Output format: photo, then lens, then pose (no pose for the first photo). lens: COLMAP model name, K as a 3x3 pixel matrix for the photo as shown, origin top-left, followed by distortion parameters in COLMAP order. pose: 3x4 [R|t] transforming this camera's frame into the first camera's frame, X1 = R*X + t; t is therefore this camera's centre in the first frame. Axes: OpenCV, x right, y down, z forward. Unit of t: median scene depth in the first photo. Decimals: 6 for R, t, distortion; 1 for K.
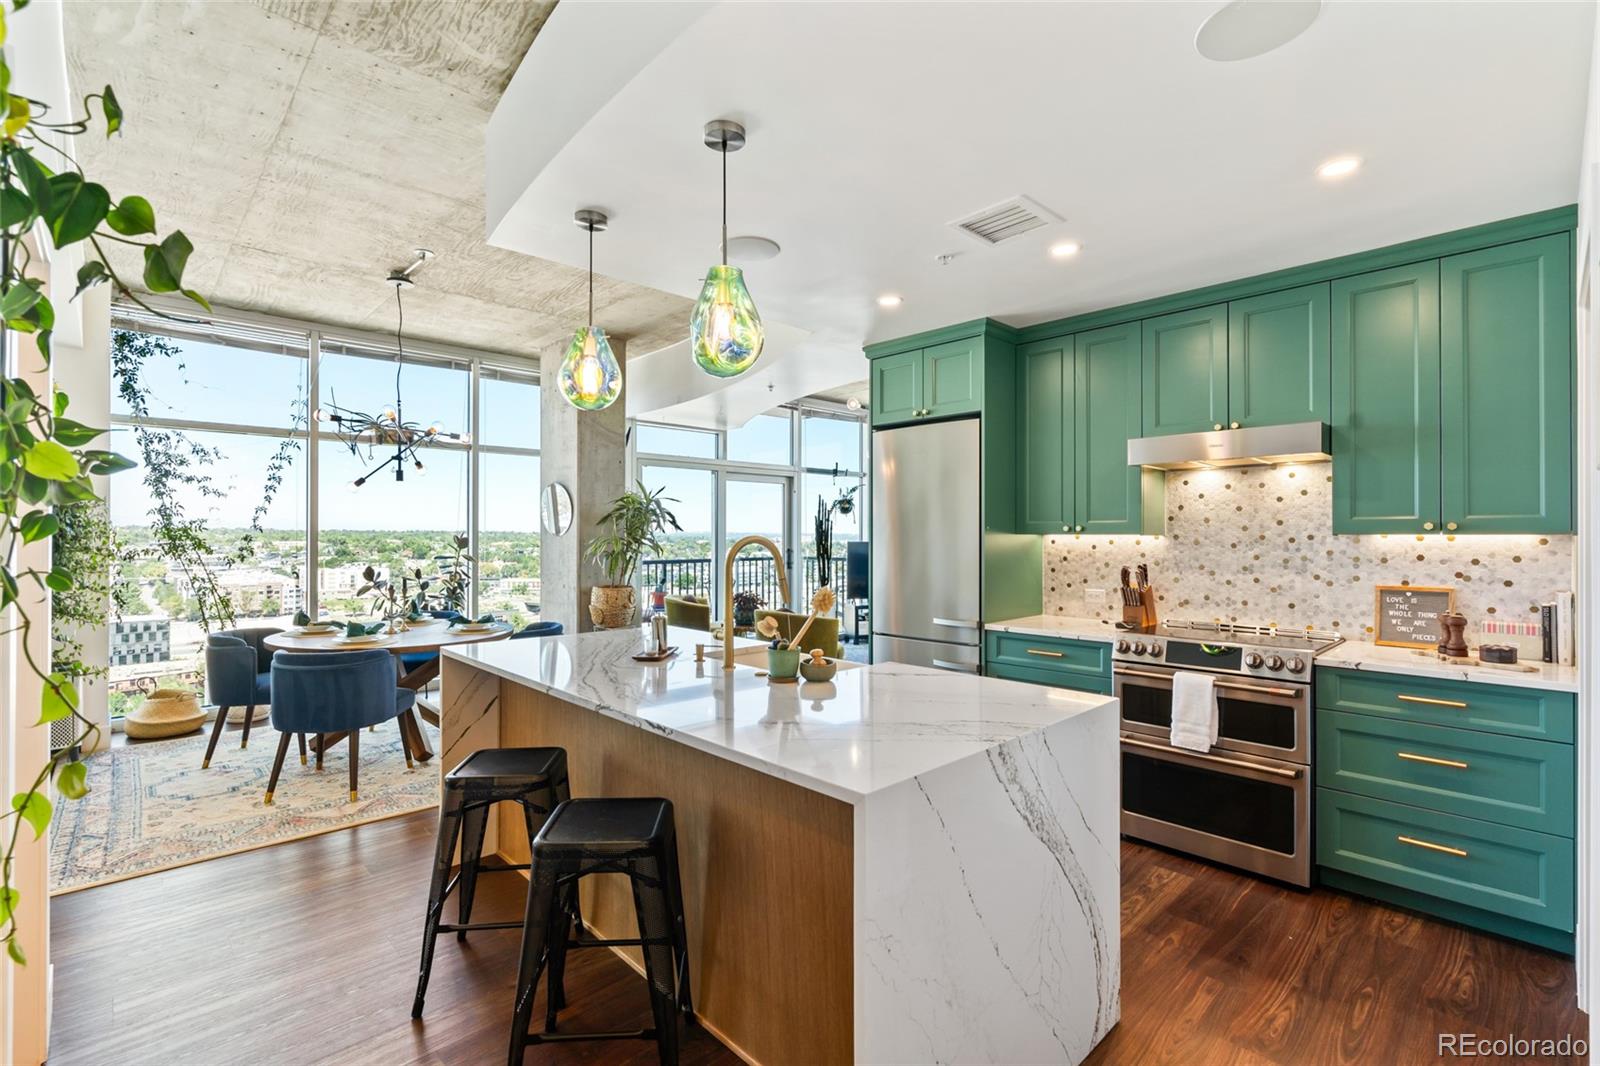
lens RADIAL K [[721.1, 0, 800.0], [0, 721.1, 533.7], [0, 0, 1]] dist [-0.002939, 0.001010]
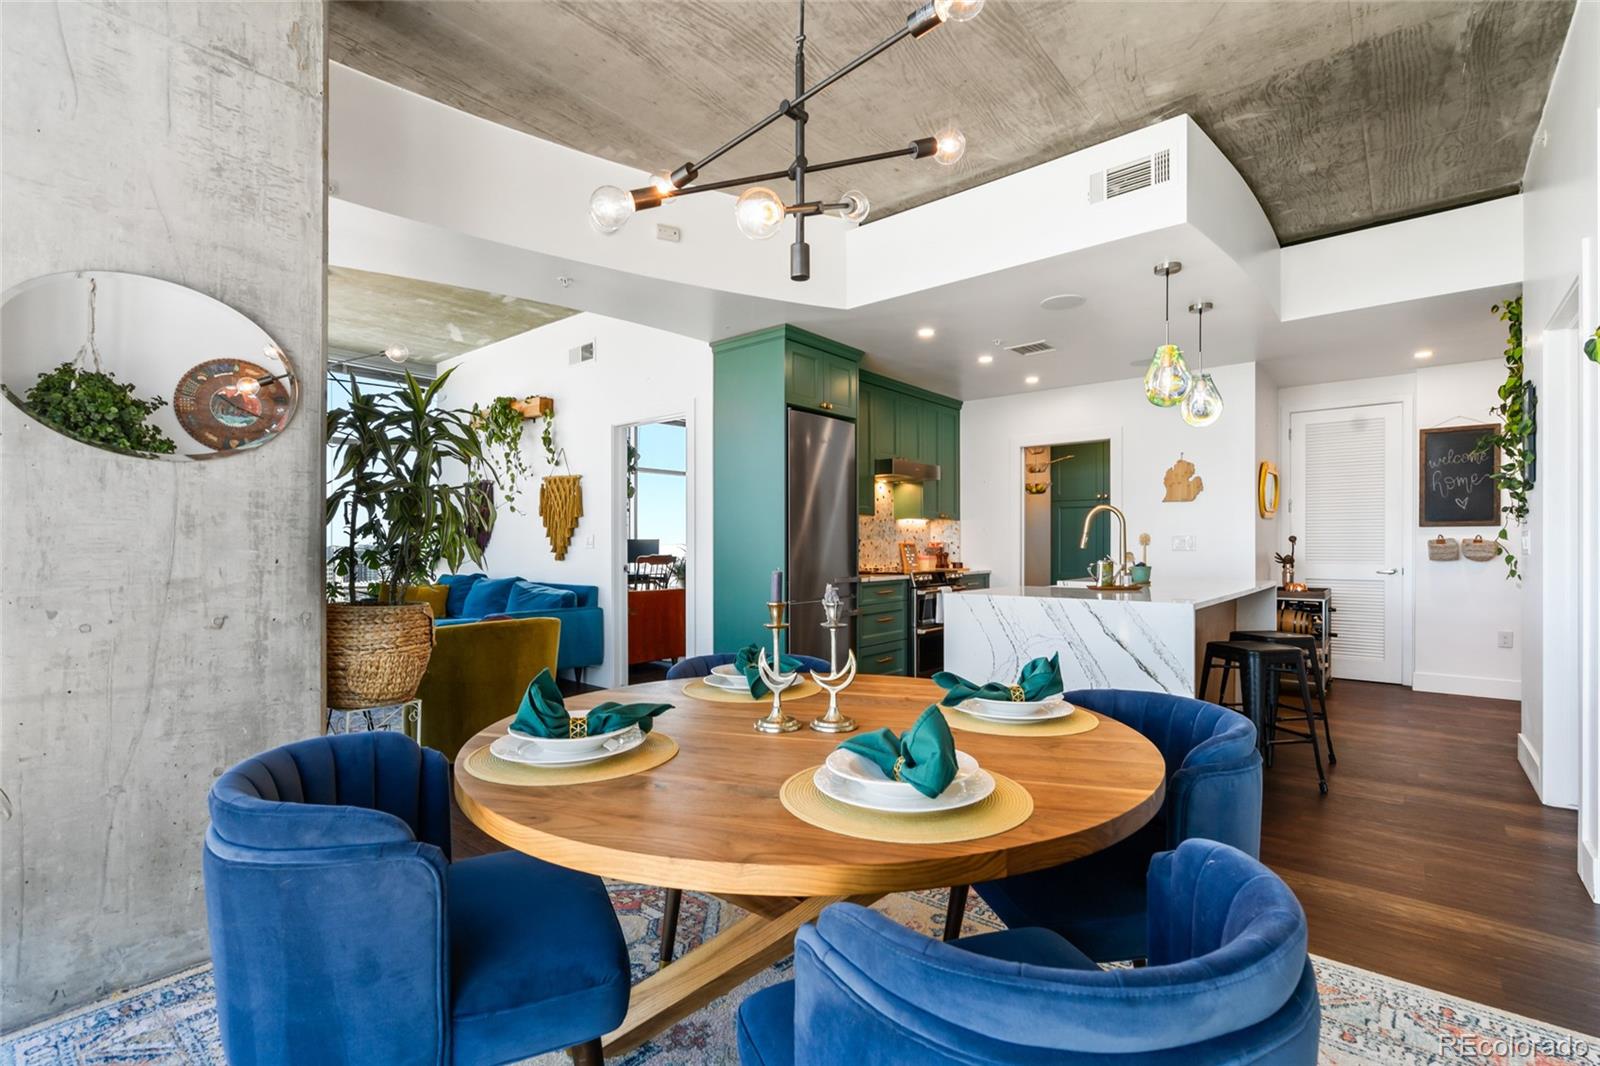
lens RADIAL K [[728.9, 0, 800.9], [0, 728.9, 545.3], [0, 0, 1]] dist [-0.001440, -0.000182]
pose [[-0.110361, -0.002050, 0.993889, -0.973068], [-0.000513, 0.999998, 0.002005, 0.054746], [-0.993891, -0.000289, -0.110362, 1.129814]]
